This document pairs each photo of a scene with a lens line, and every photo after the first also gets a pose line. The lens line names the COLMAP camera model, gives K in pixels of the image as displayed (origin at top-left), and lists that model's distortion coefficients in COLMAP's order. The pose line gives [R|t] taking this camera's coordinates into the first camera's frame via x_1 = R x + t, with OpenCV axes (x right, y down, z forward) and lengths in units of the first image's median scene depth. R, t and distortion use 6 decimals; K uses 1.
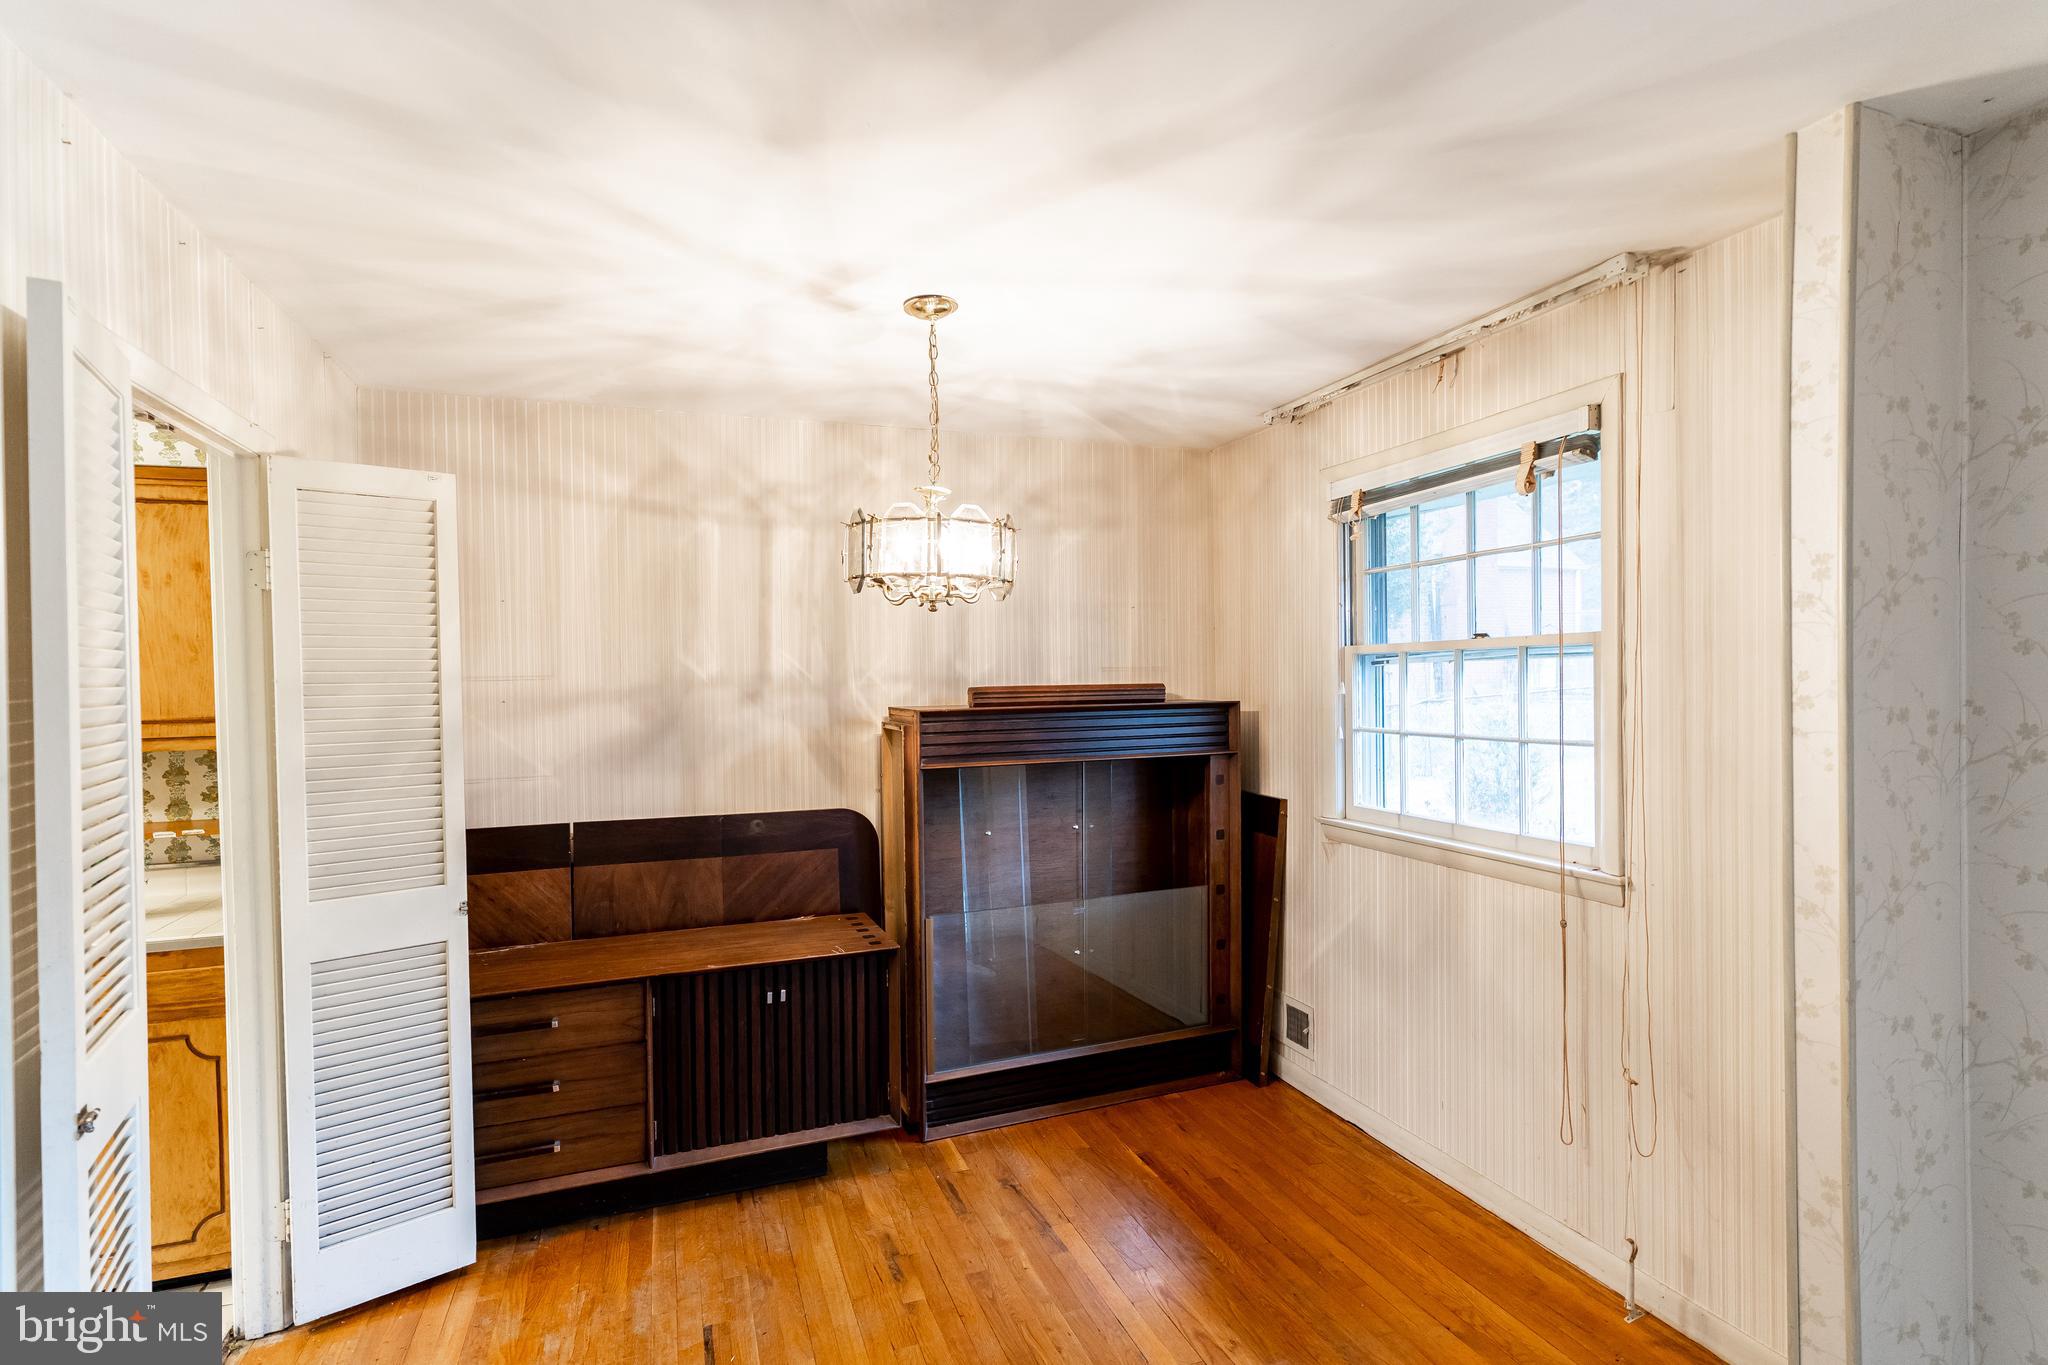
lens RADIAL K [[991.0, 0, 1025.2], [0, 991.0, 695.4], [0, 0, 1]] dist [0.002153, 0.000868]
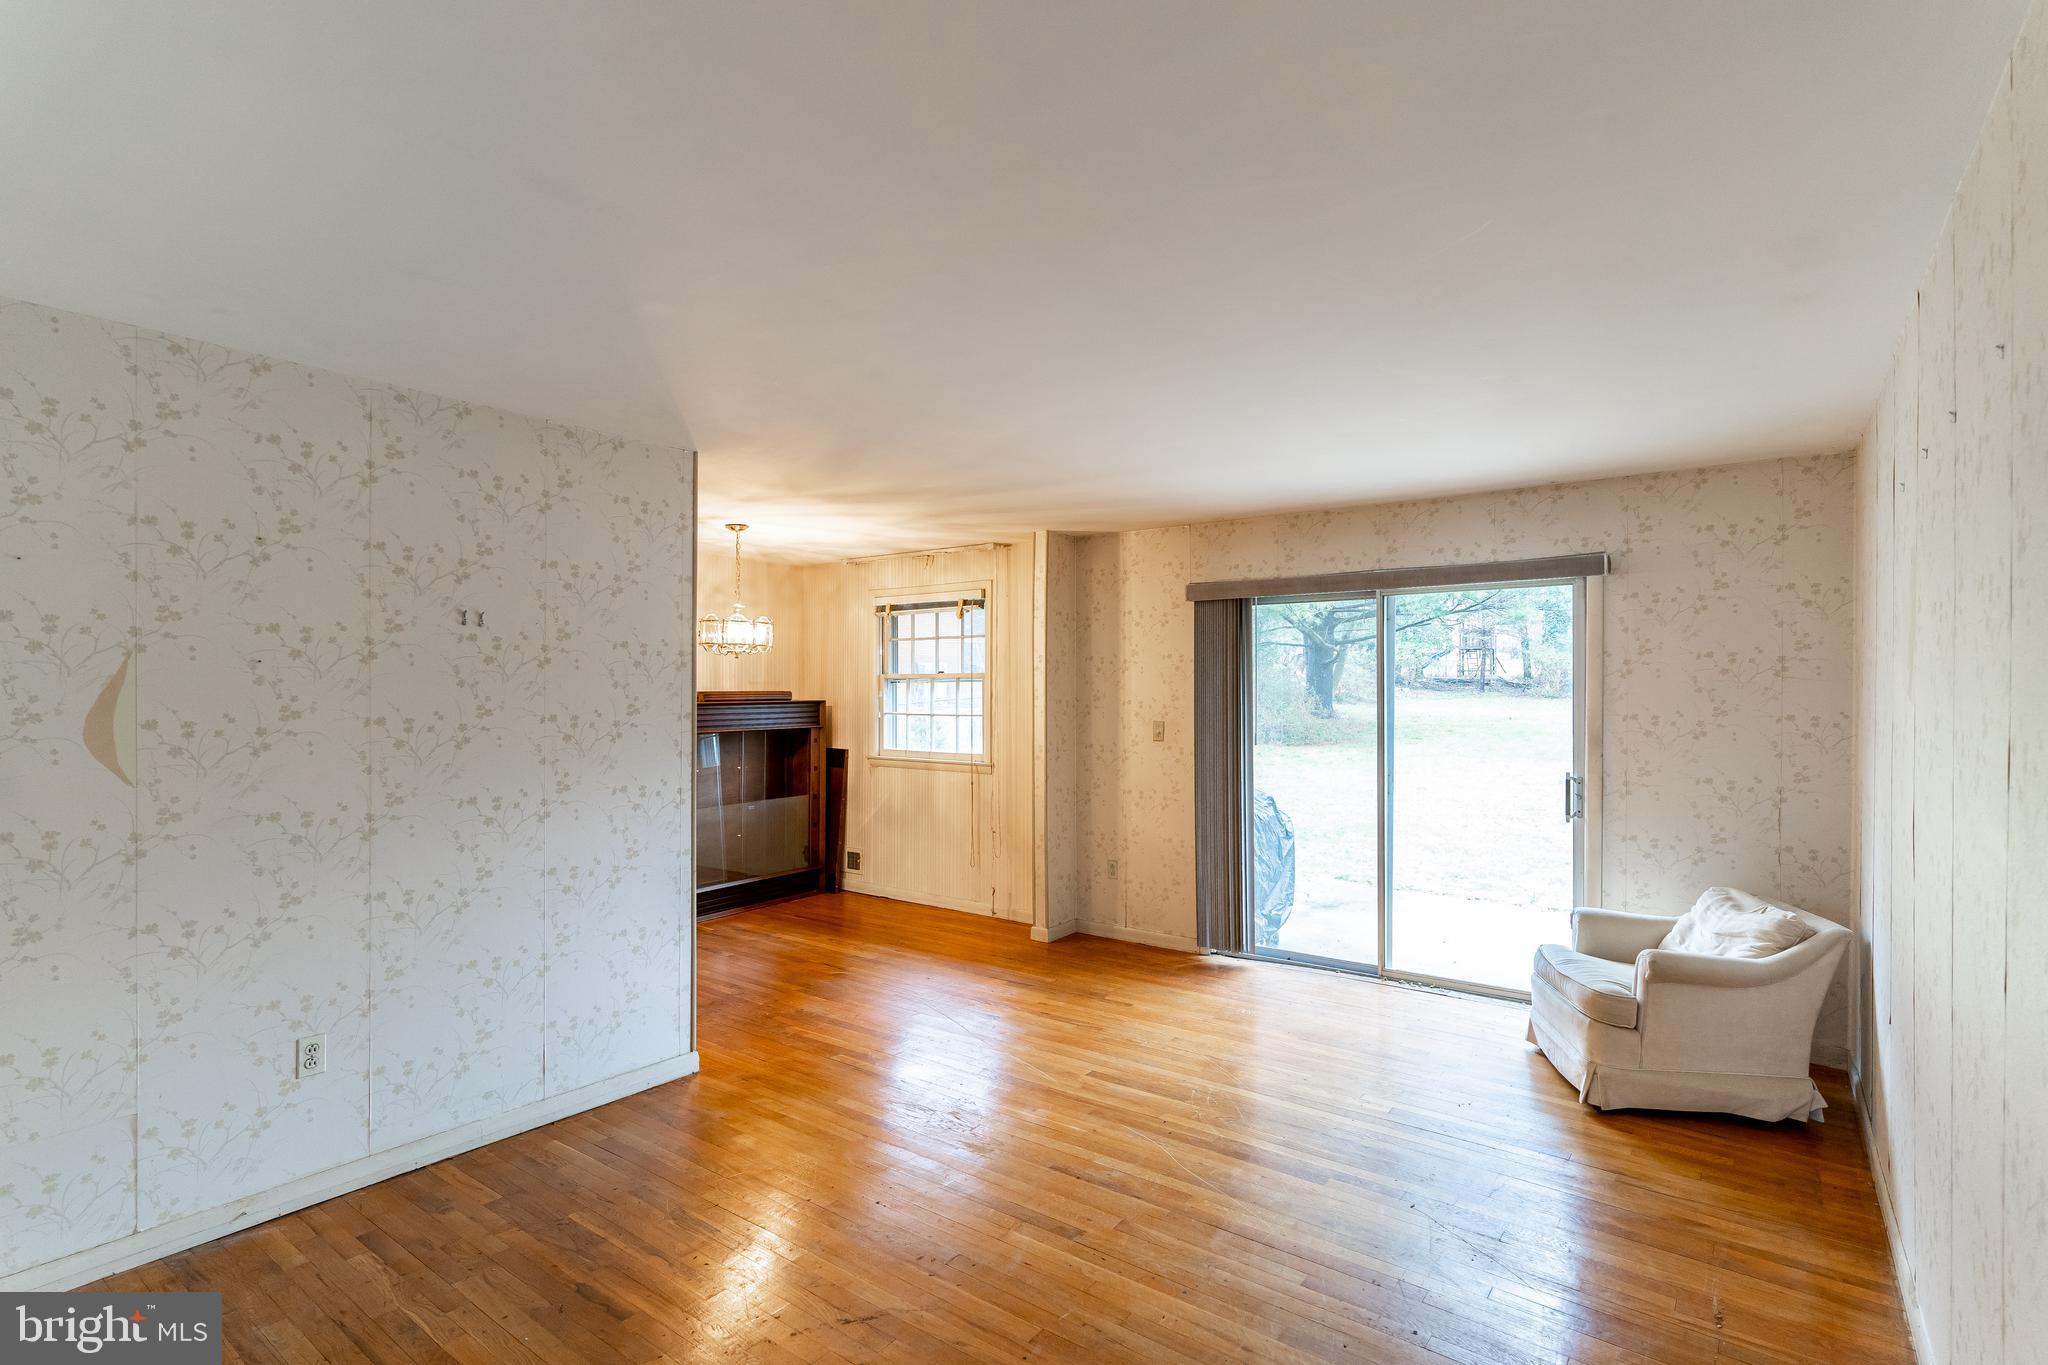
lens RADIAL K [[966.9, 0, 1024.0], [0, 966.9, 682.5], [0, 0, 1]] dist [0.002353, 0.000704]
pose [[0.839261, 0.018966, 0.543397, -0.561418], [-0.004205, 0.999588, -0.028393, 0.026336], [-0.543712, 0.021544, 0.838995, -0.935447]]
